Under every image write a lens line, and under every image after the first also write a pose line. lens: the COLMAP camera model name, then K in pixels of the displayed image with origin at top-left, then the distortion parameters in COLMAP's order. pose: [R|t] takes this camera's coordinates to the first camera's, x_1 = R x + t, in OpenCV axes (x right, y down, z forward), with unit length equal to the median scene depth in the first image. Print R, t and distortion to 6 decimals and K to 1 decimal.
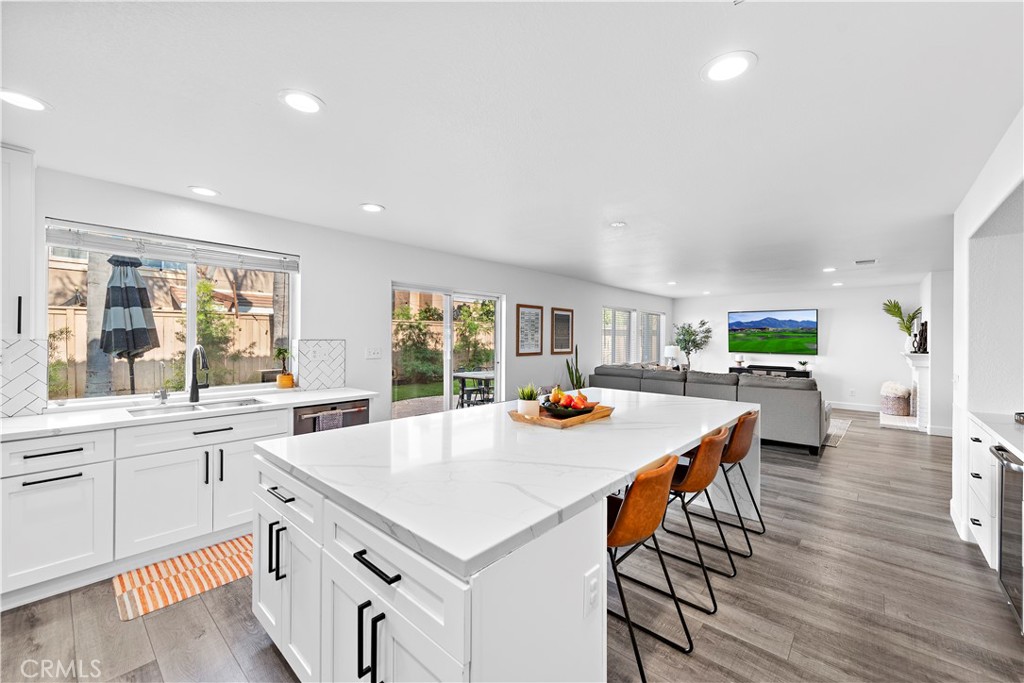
lens RADIAL K [[411.6, 0, 515.4], [0, 411.6, 337.1], [0, 0, 1]] dist [0.020051, -0.000049]
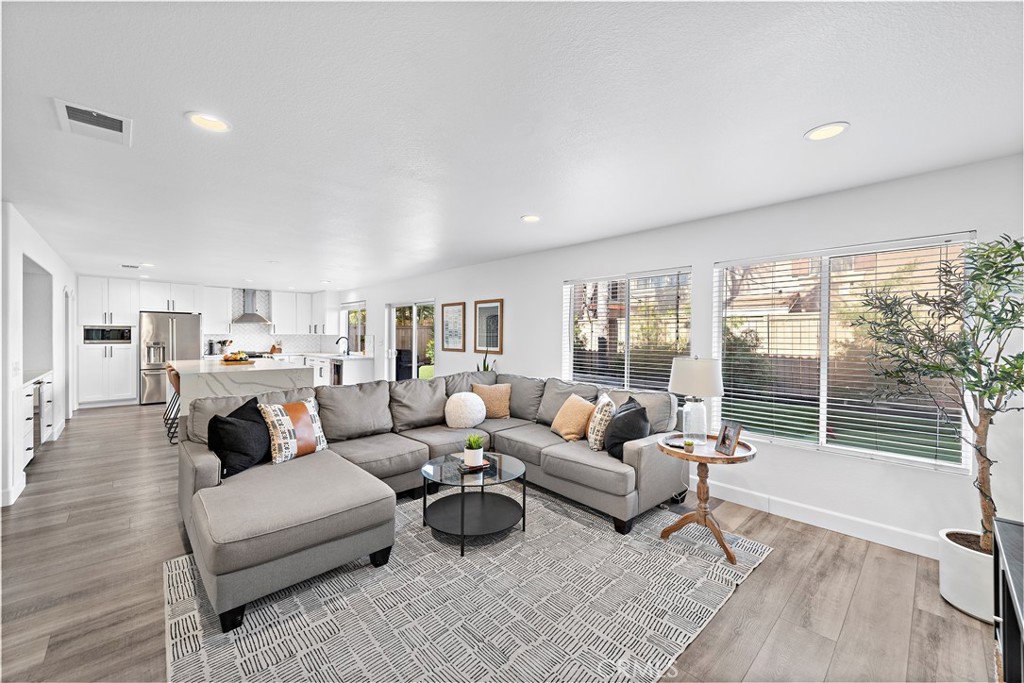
lens RADIAL K [[411.6, 0, 516.0], [0, 411.6, 337.7], [0, 0, 1]] dist [0.020051, -0.000049]
pose [[-0.084107, -0.004828, -0.996445, 0.992227], [-0.006114, 0.999972, -0.004329, 0.012987], [0.996438, 0.005729, -0.084134, 1.164347]]
